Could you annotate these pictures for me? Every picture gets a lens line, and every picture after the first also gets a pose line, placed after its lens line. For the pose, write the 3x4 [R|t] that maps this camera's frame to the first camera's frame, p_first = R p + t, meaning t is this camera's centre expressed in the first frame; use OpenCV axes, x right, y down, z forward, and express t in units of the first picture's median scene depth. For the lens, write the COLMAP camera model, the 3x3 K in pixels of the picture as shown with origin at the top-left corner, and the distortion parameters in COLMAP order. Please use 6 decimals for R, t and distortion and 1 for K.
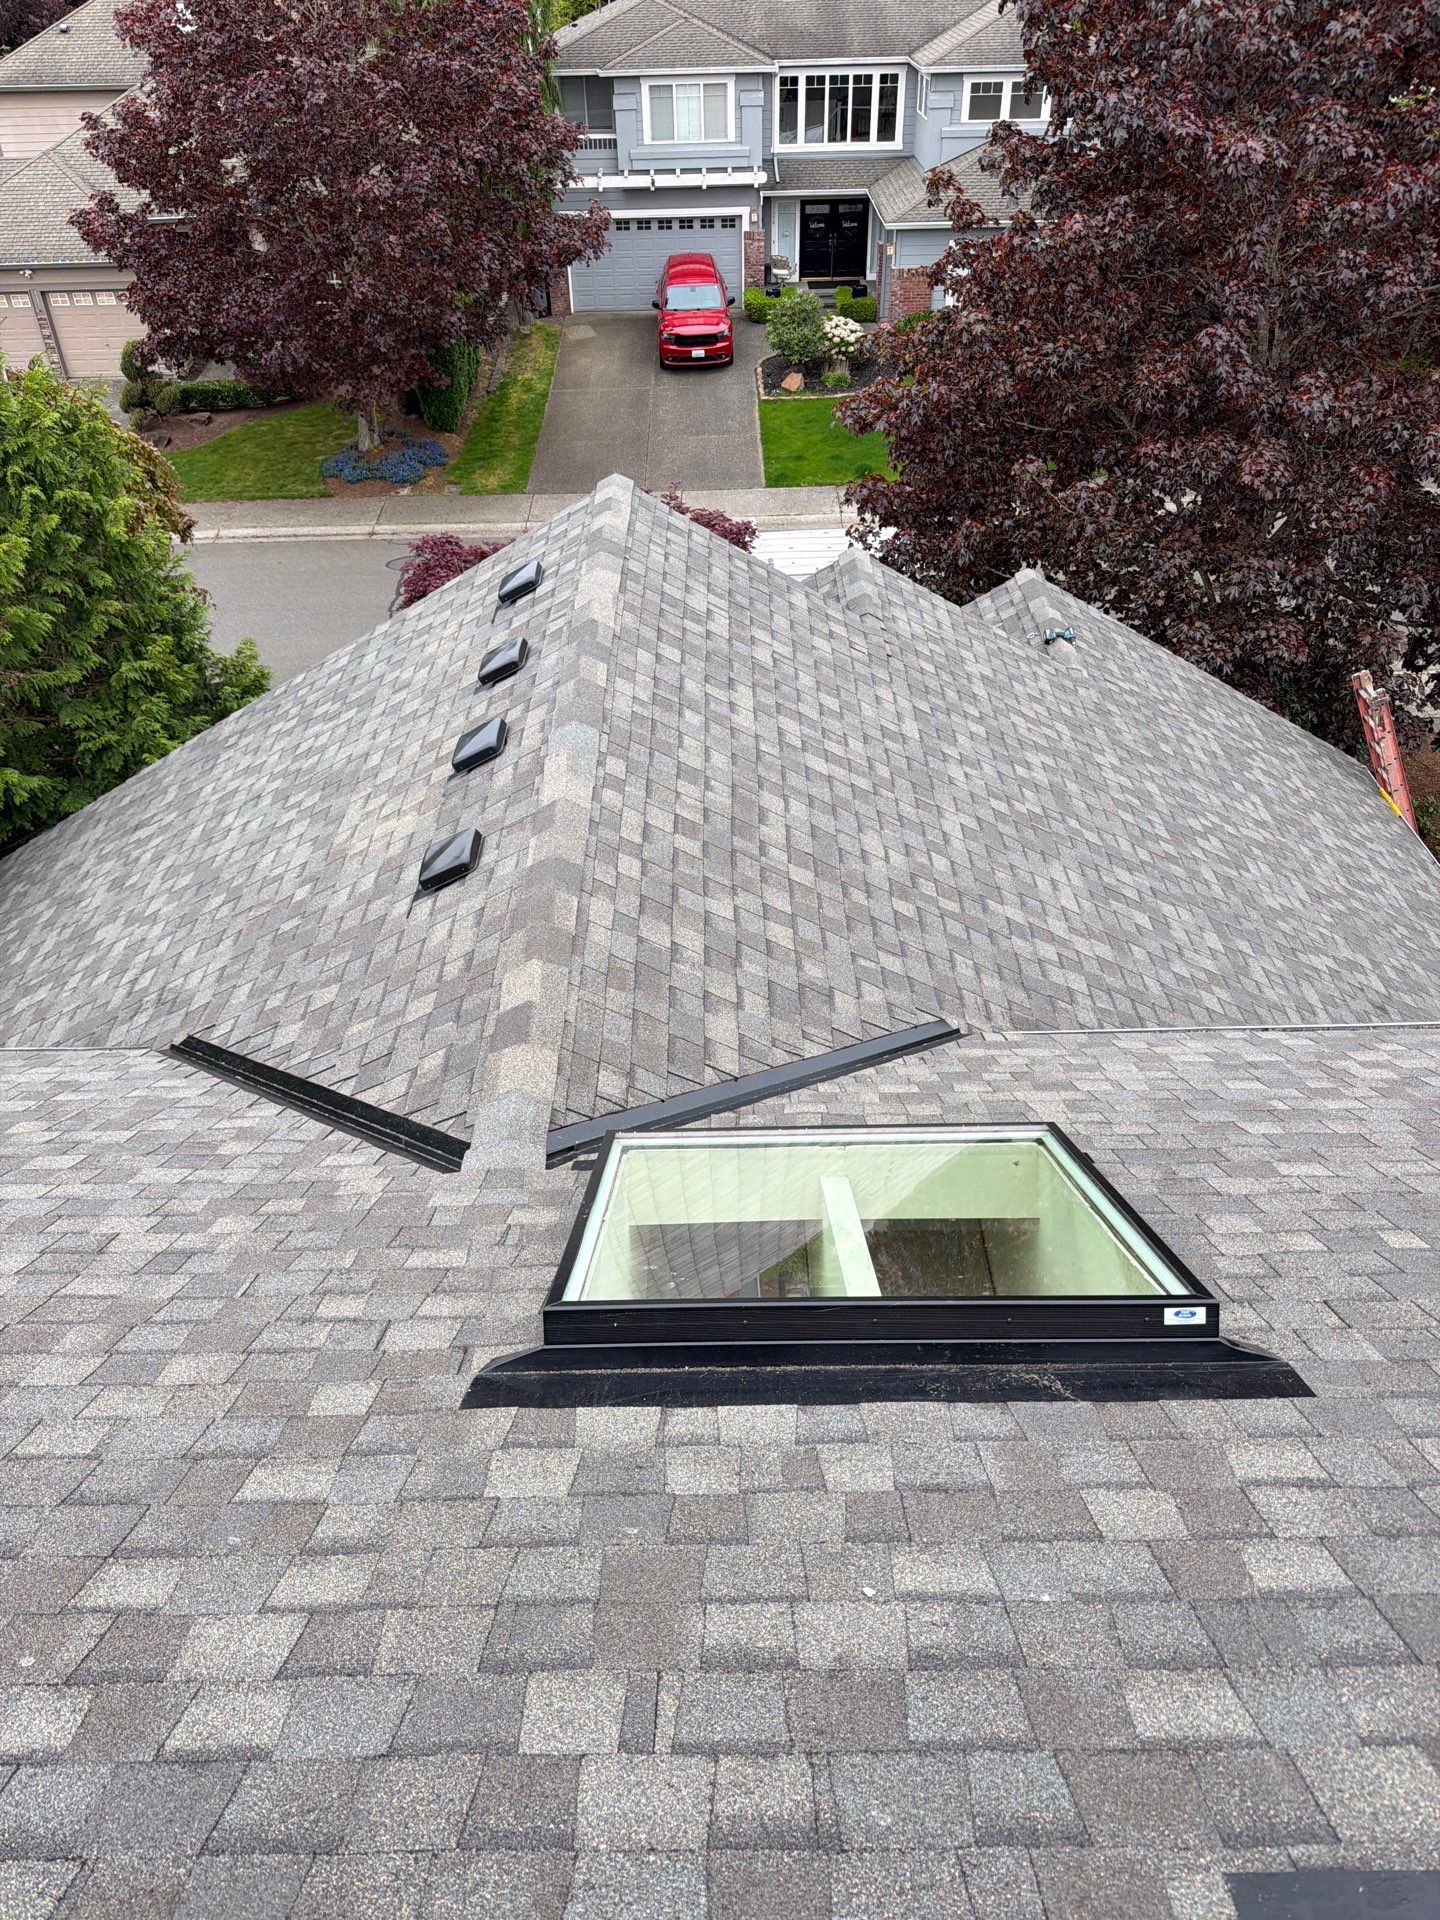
lens RADIAL K [[1346.1, 0, 715.8], [0, 1346.1, 940.2], [0, 0, 1]] dist [0.053850, -0.056893]
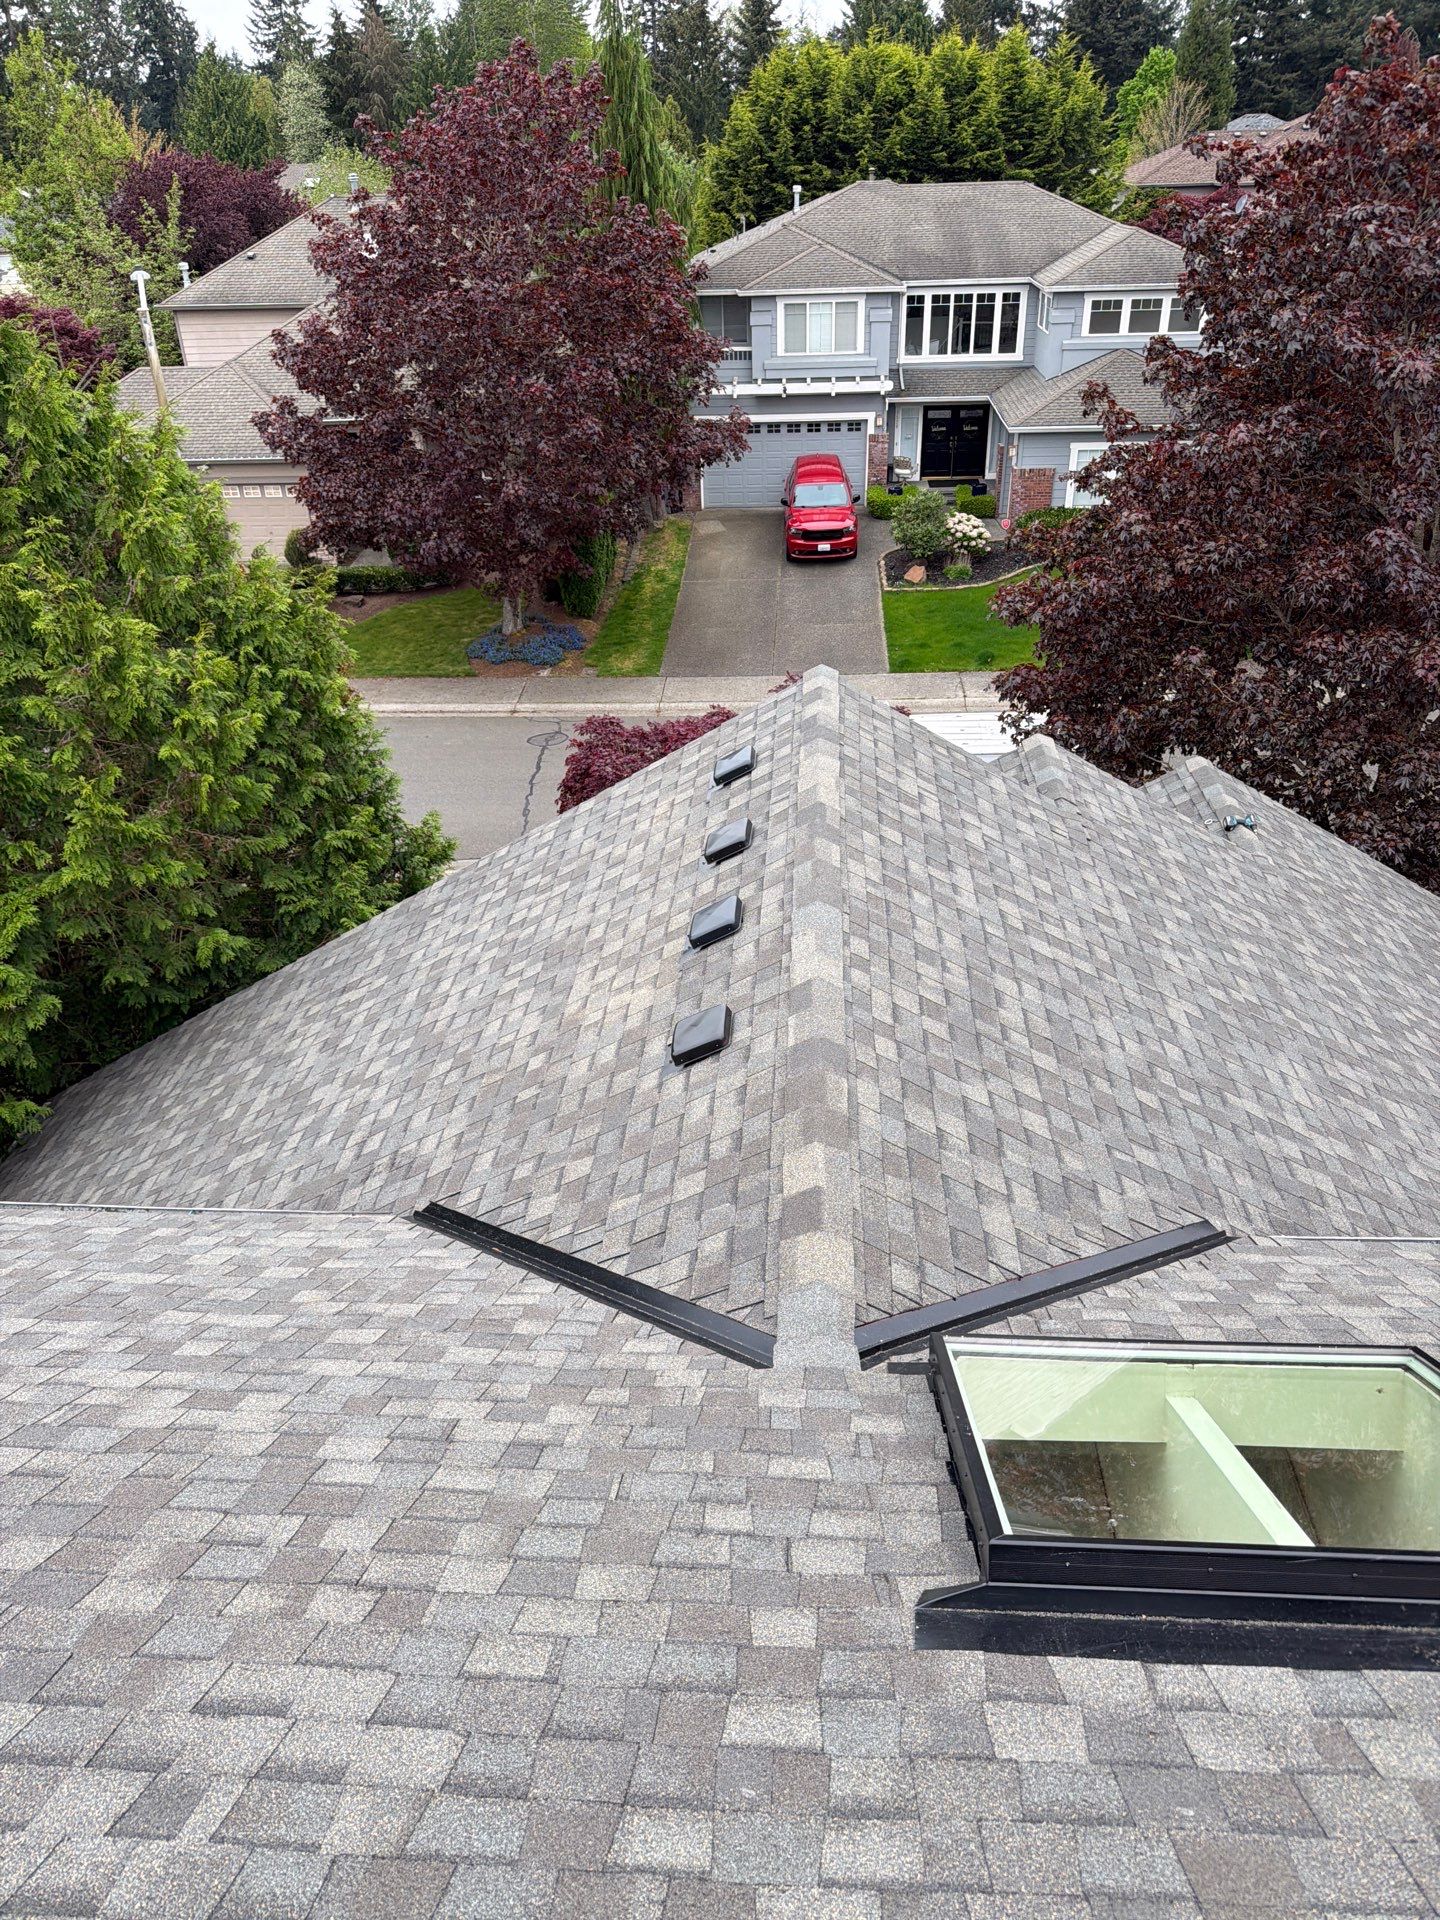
lens RADIAL K [[1346.1, 0, 716.5], [0, 1346.1, 955.6], [0, 0, 1]] dist [0.053850, -0.056893]
pose [[0.997564, 0.027907, -0.063939, -0.070677], [-0.034906, 0.993195, -0.111107, -0.004402], [0.060403, 0.113068, 0.991749, -0.000472]]
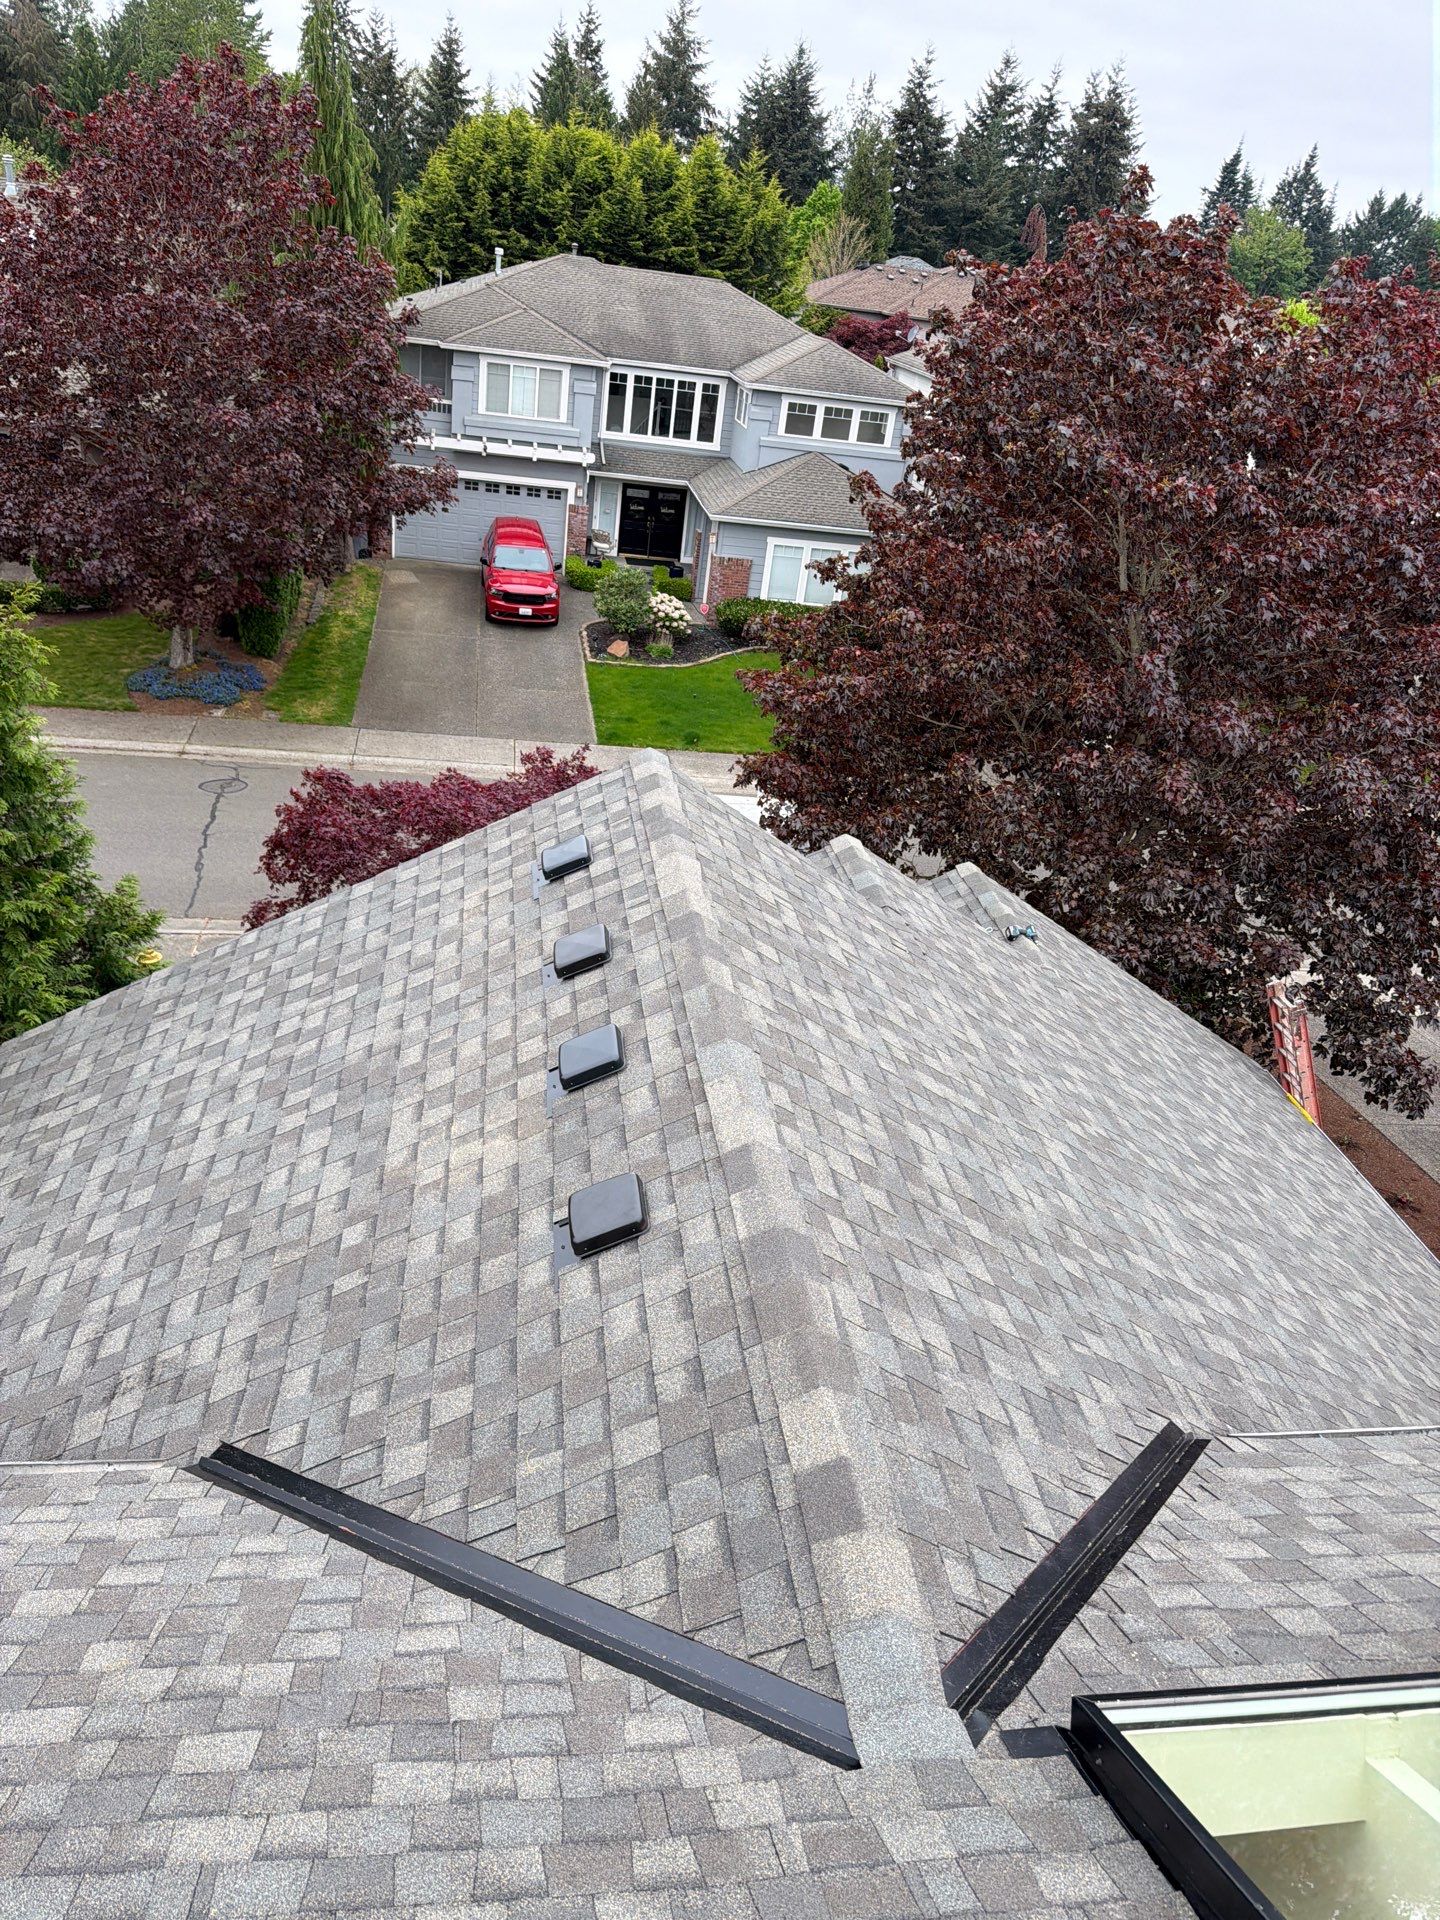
lens RADIAL K [[1346.1, 0, 704.7], [0, 1346.1, 951.2], [0, 0, 1]] dist [0.053850, -0.056893]
pose [[0.981631, 0.060426, 0.180968, -0.167137], [-0.029739, 0.985388, -0.167709, -0.046253], [-0.188457, 0.159246, 0.969084, 0.111095]]
